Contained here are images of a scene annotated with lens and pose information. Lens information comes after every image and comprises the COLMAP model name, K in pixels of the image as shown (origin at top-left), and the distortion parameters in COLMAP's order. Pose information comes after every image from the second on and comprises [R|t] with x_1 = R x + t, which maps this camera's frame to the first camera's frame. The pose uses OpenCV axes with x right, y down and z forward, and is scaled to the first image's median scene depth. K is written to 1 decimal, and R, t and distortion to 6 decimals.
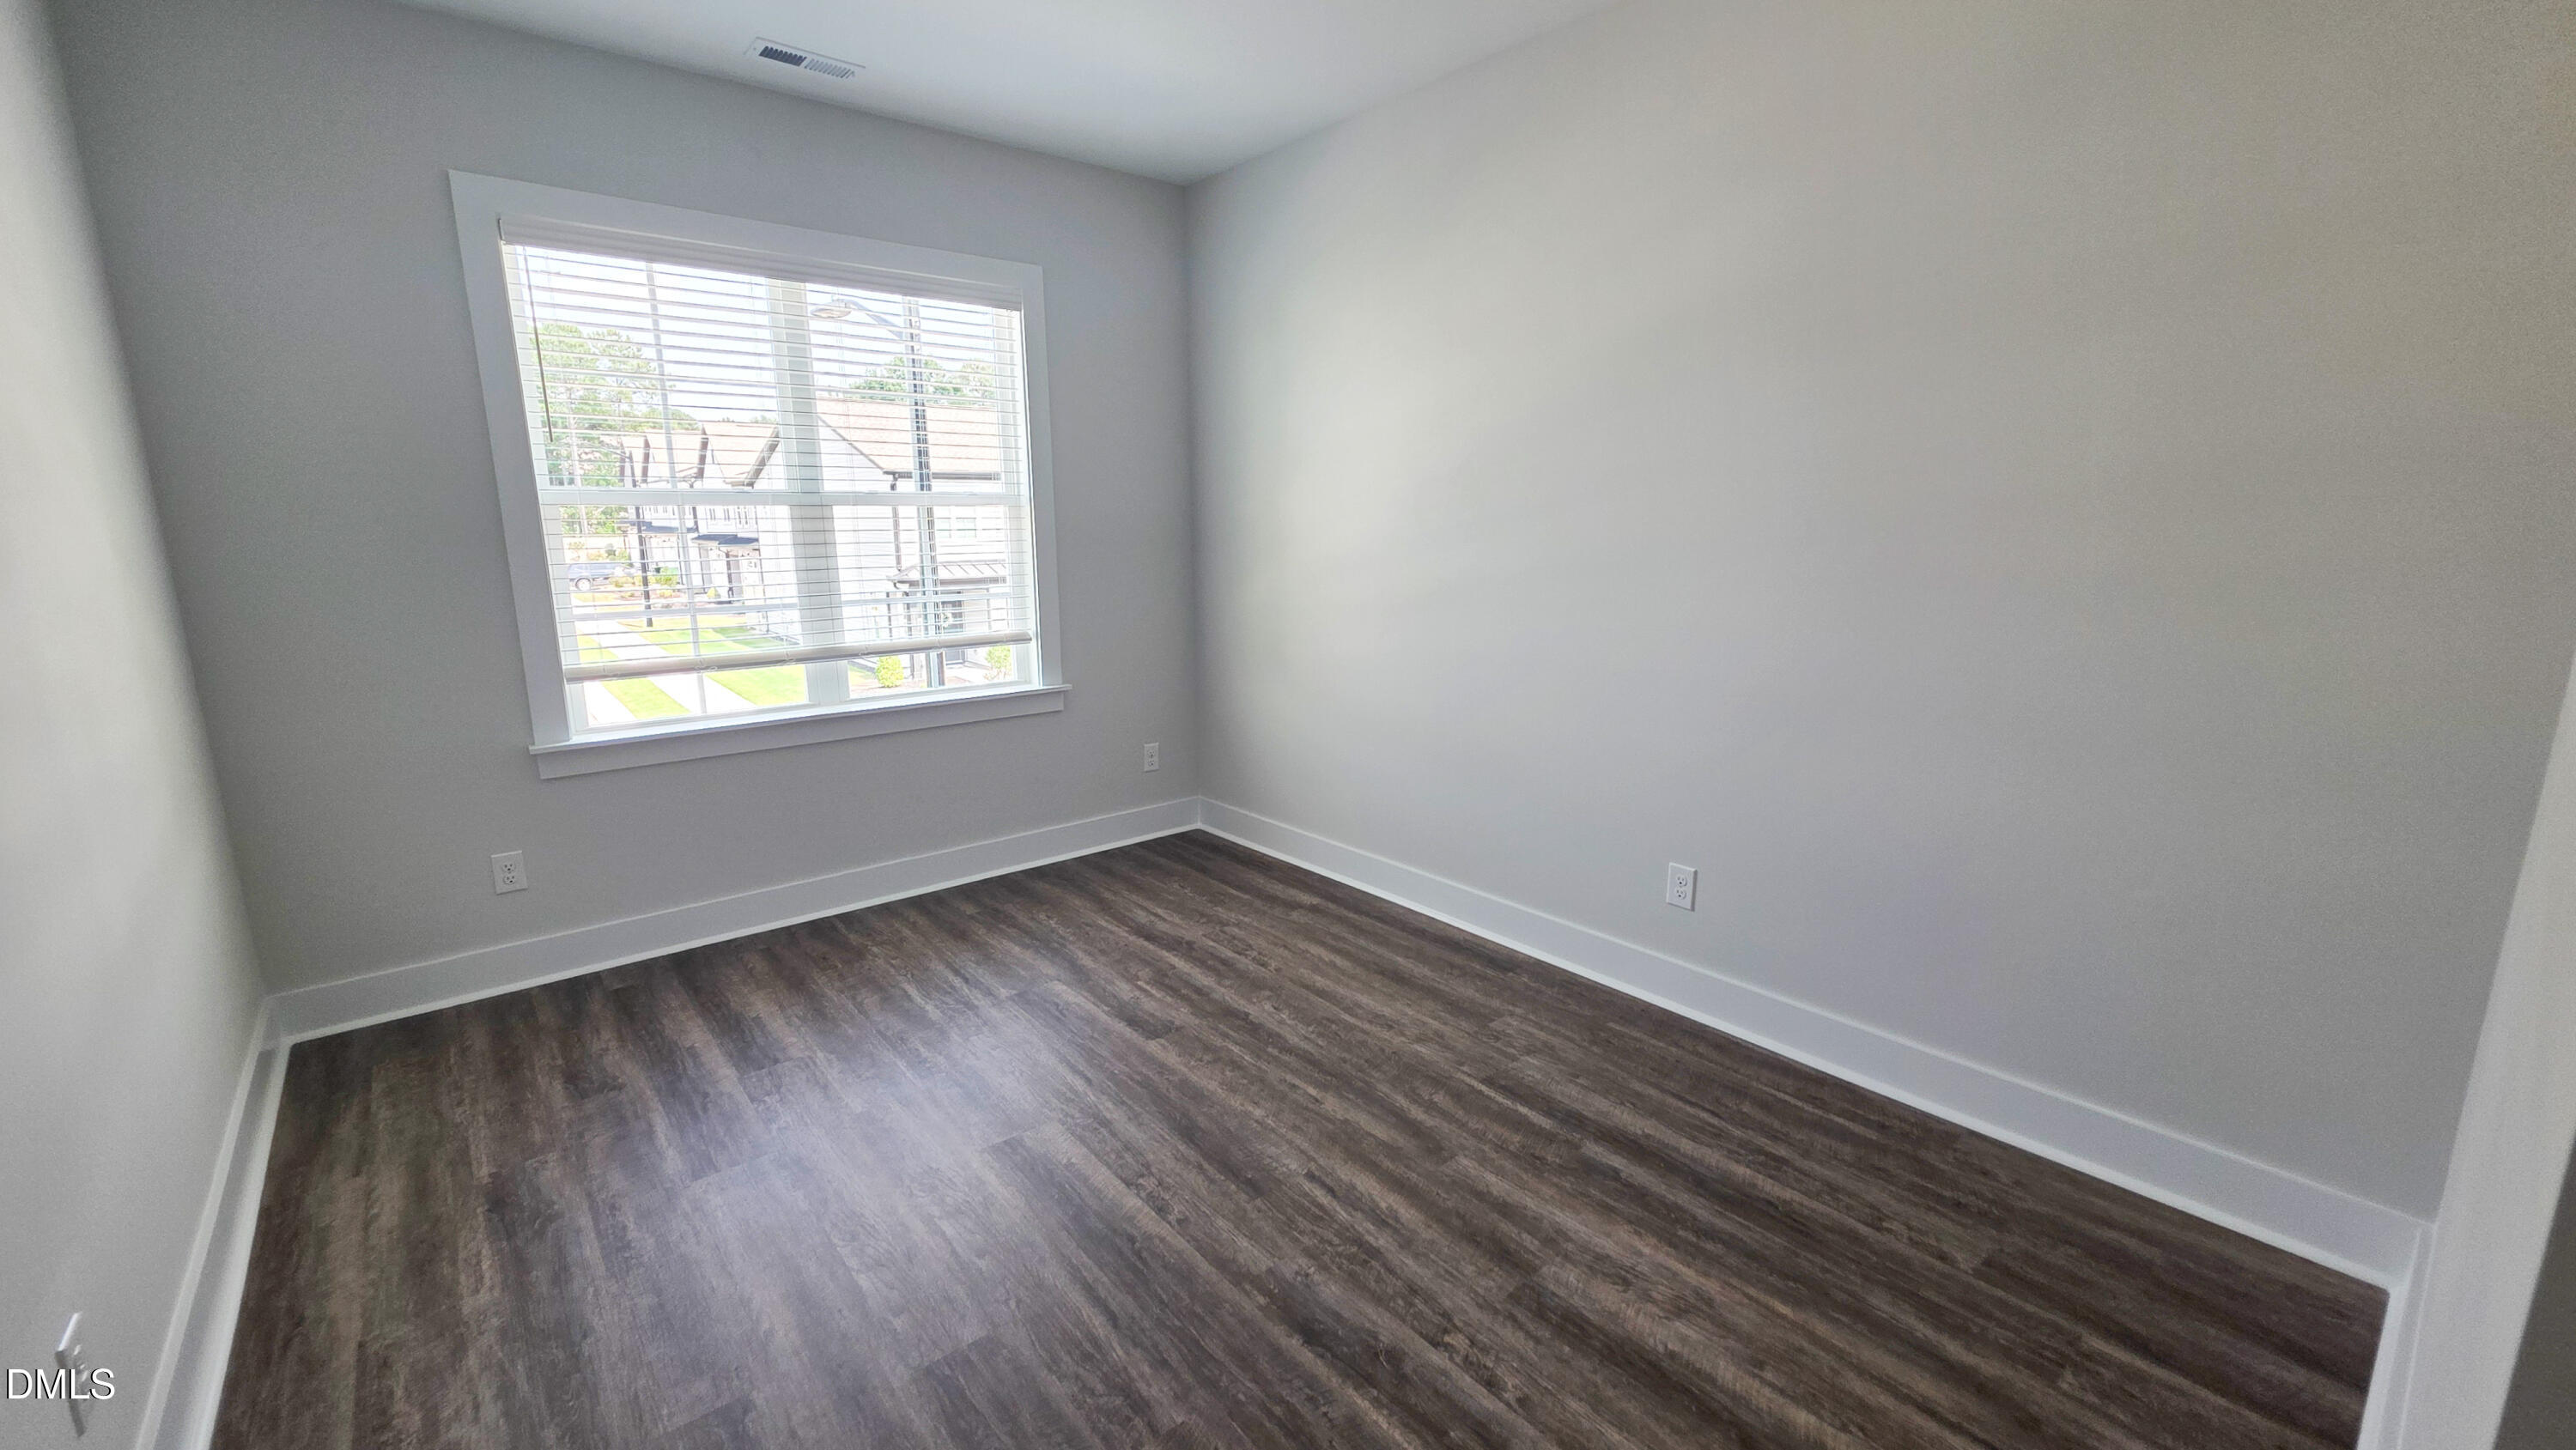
lens RADIAL K [[1026.9, 0, 1273.3], [0, 1026.9, 725.3], [0, 0, 1]] dist [0.001097, -0.000260]
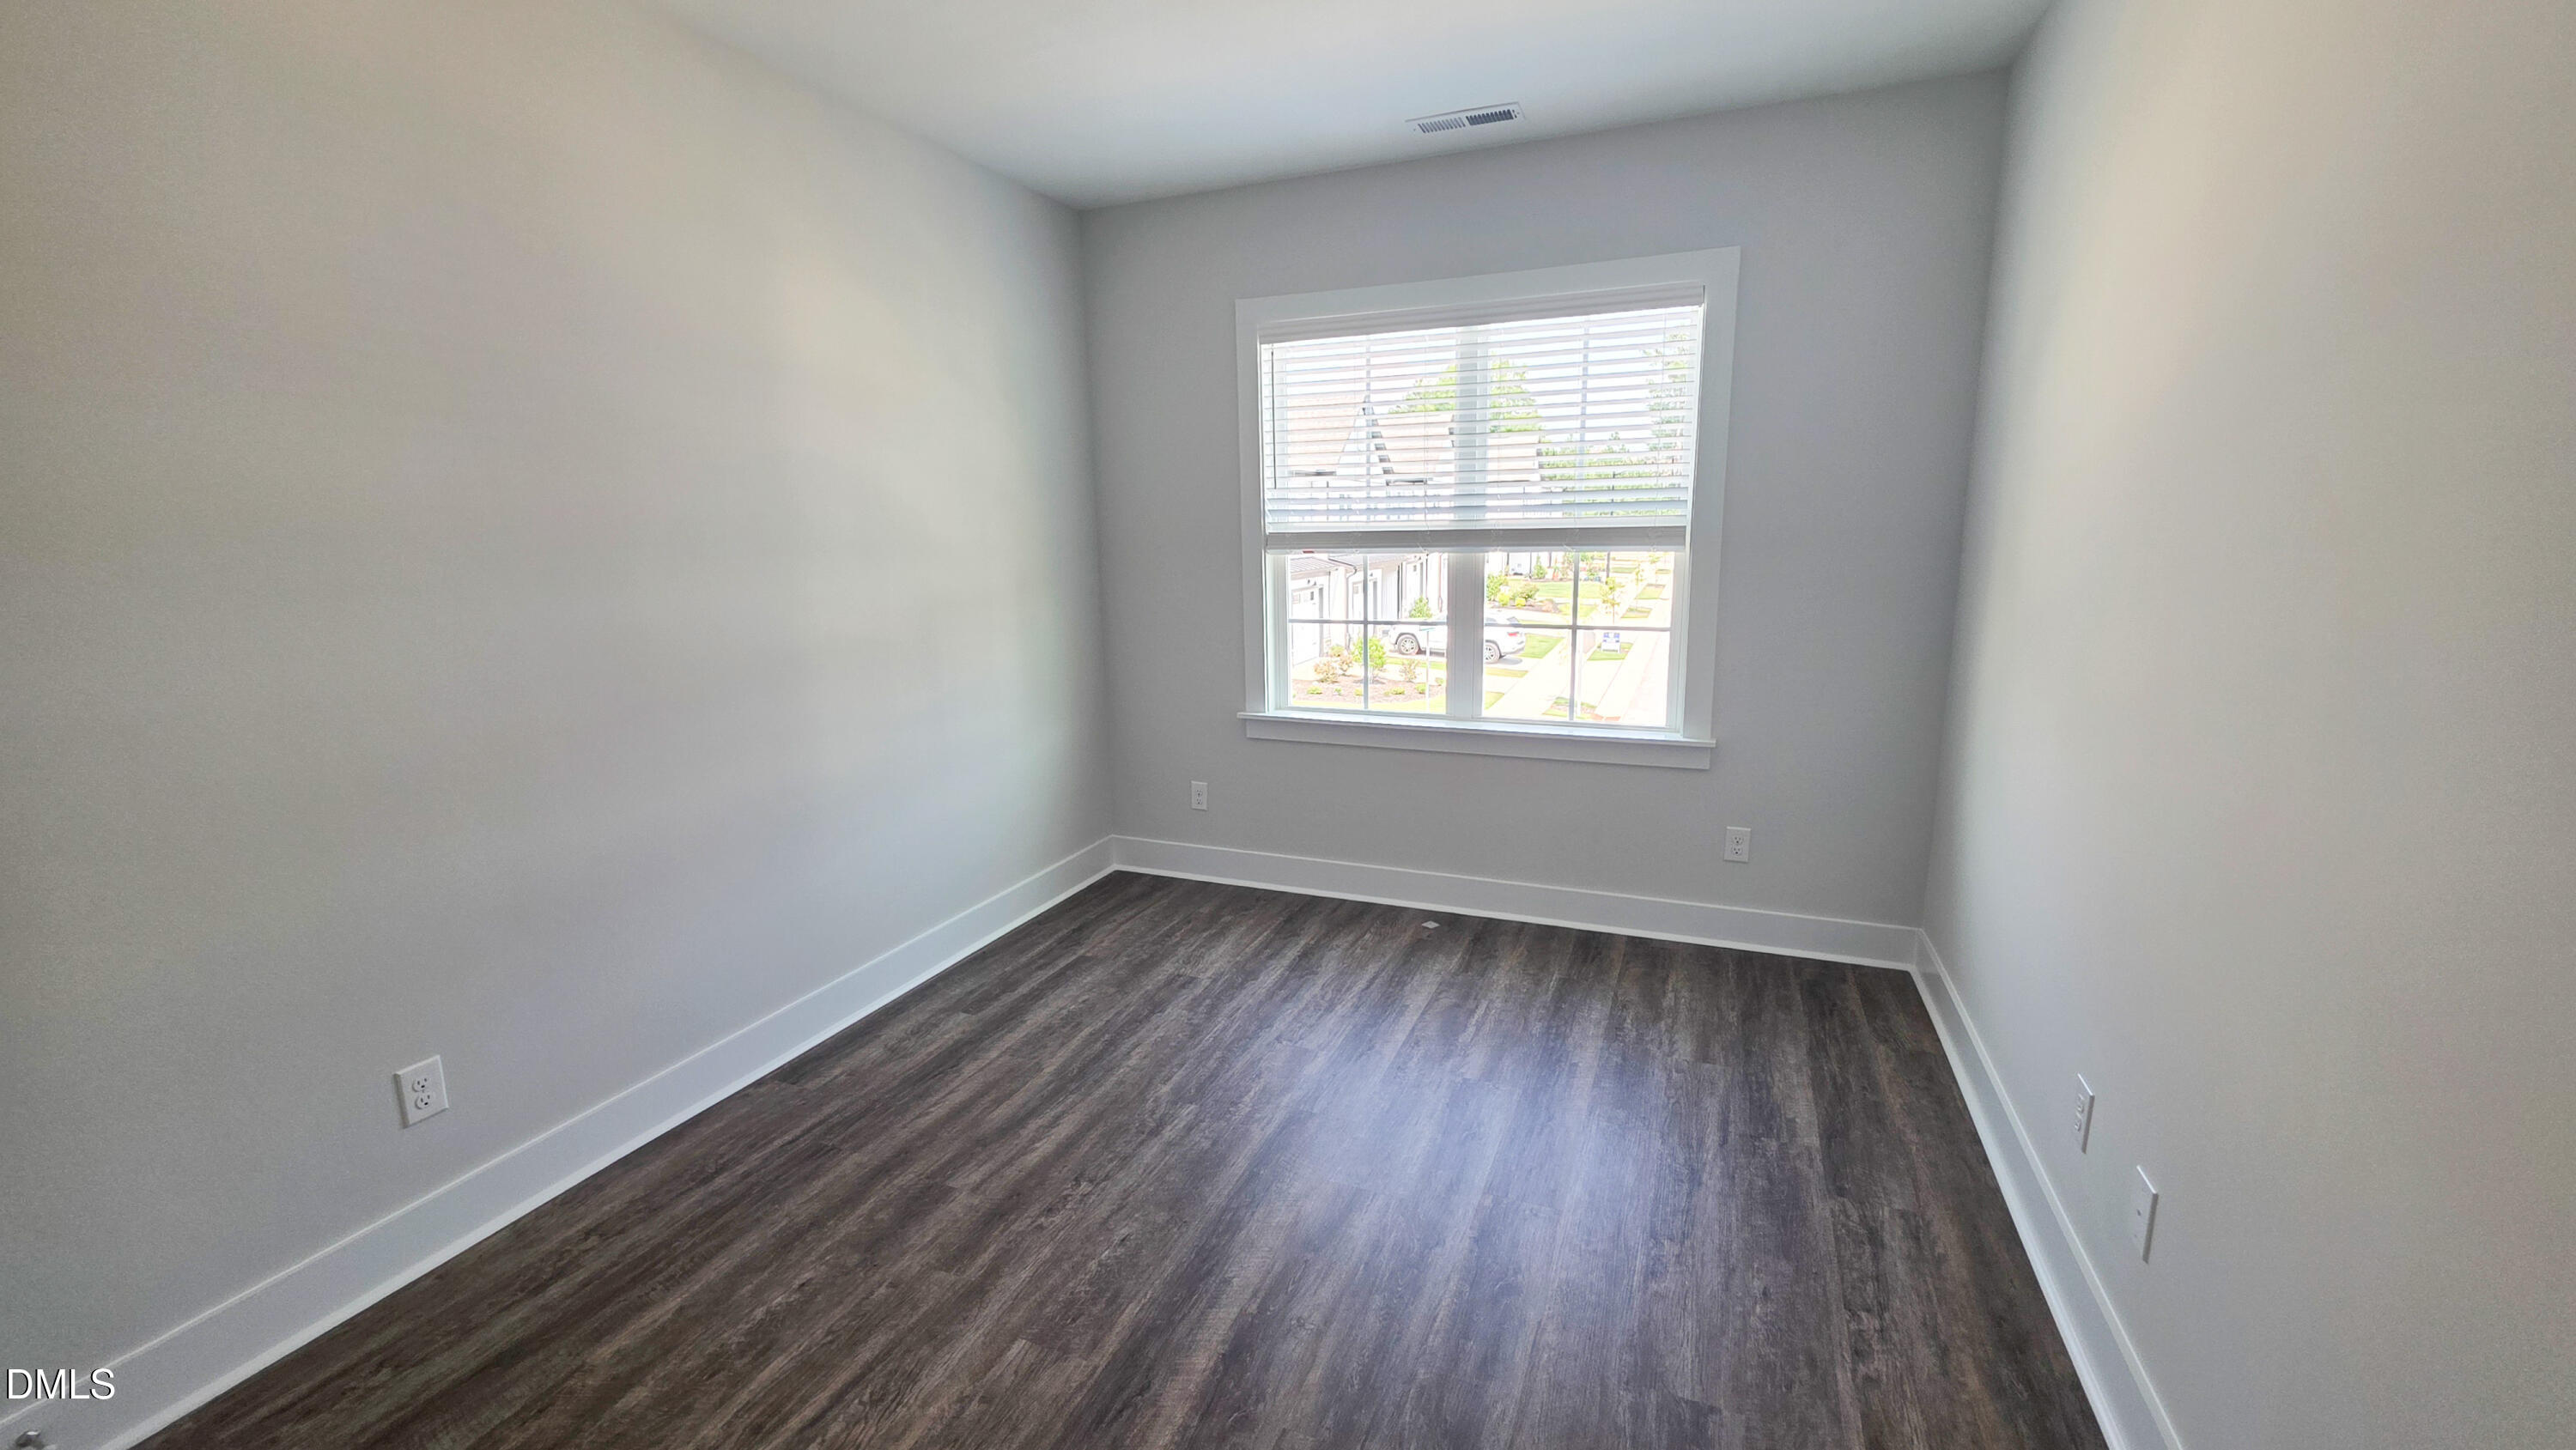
lens RADIAL K [[1026.9, 0, 1273.3], [0, 1026.9, 725.3], [0, 0, 1]] dist [0.001097, -0.000260]
pose [[0.458239, 0.153467, -0.875480, 0.458117], [-0.166063, 0.982420, 0.085293, -0.079157], [0.873178, 0.106300, 0.475669, 0.356264]]
